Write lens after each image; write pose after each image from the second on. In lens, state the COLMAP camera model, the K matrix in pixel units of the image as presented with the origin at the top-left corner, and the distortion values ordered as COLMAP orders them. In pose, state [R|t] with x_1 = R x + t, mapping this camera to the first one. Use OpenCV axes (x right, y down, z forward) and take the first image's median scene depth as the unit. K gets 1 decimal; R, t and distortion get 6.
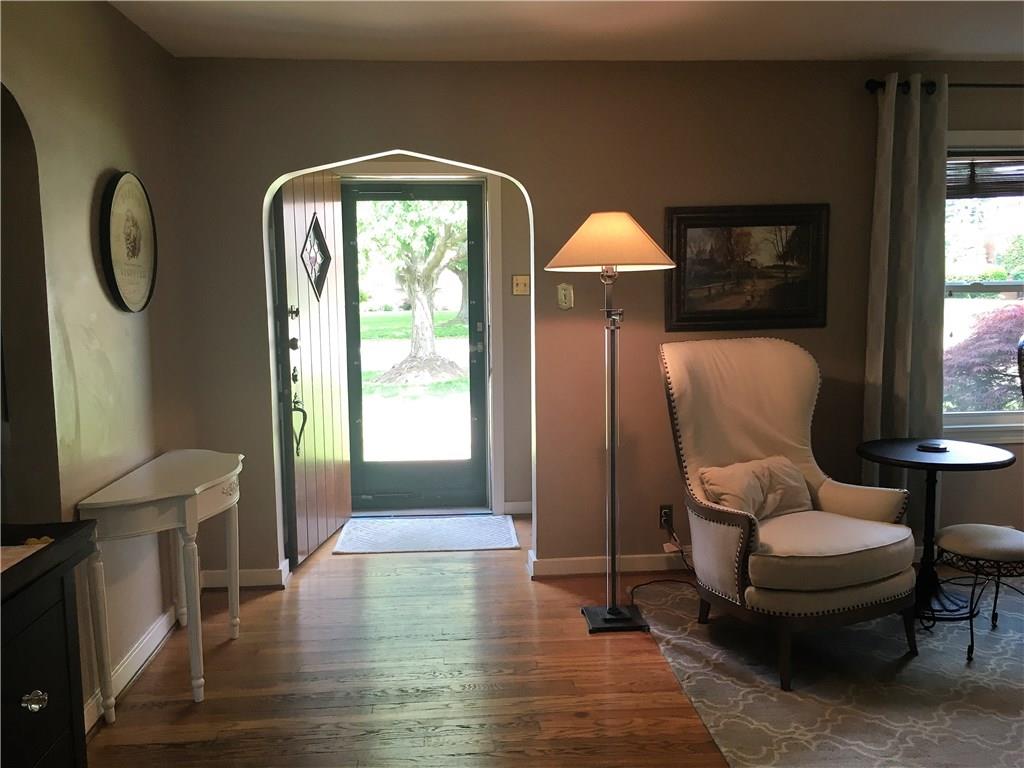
lens RADIAL K [[860.5, 0, 509.0], [0, 860.5, 386.5], [0, 0, 1]] dist [0.053971, -0.007691]
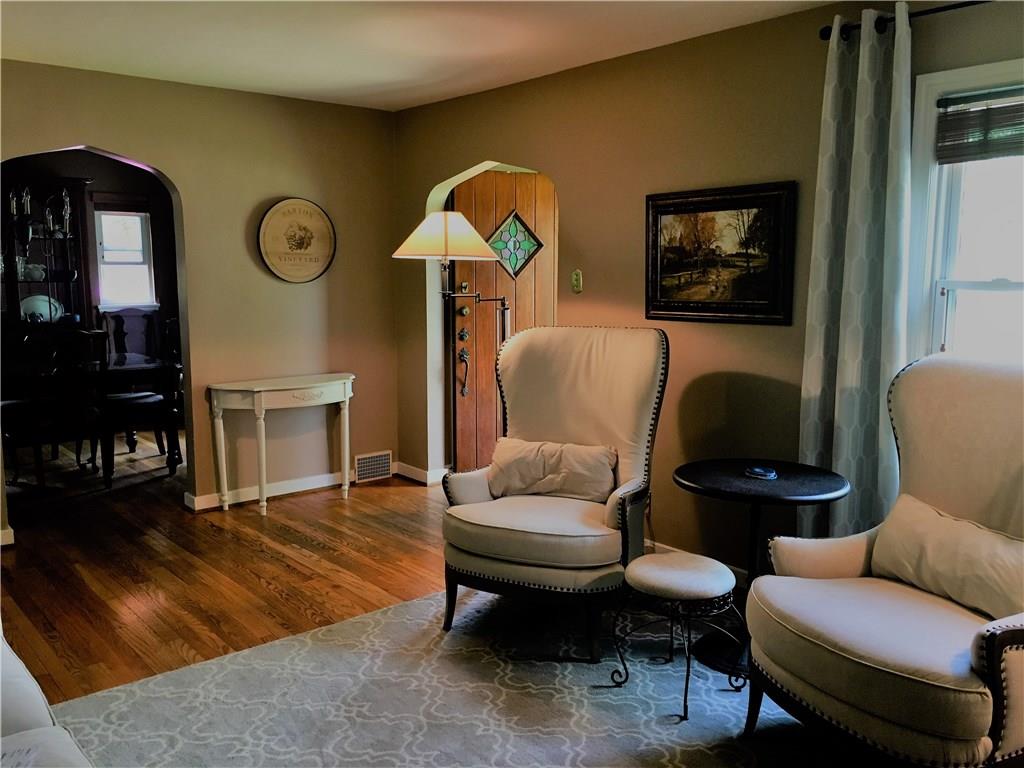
lens RADIAL K [[860.5, 0, 506.9], [0, 860.5, 382.1], [0, 0, 1]] dist [0.053971, -0.007691]
pose [[0.591706, 0.122764, -0.796752, 0.904486], [-0.101281, 0.991826, 0.077605, -0.052172], [0.799767, 0.034777, 0.599303, 0.270967]]
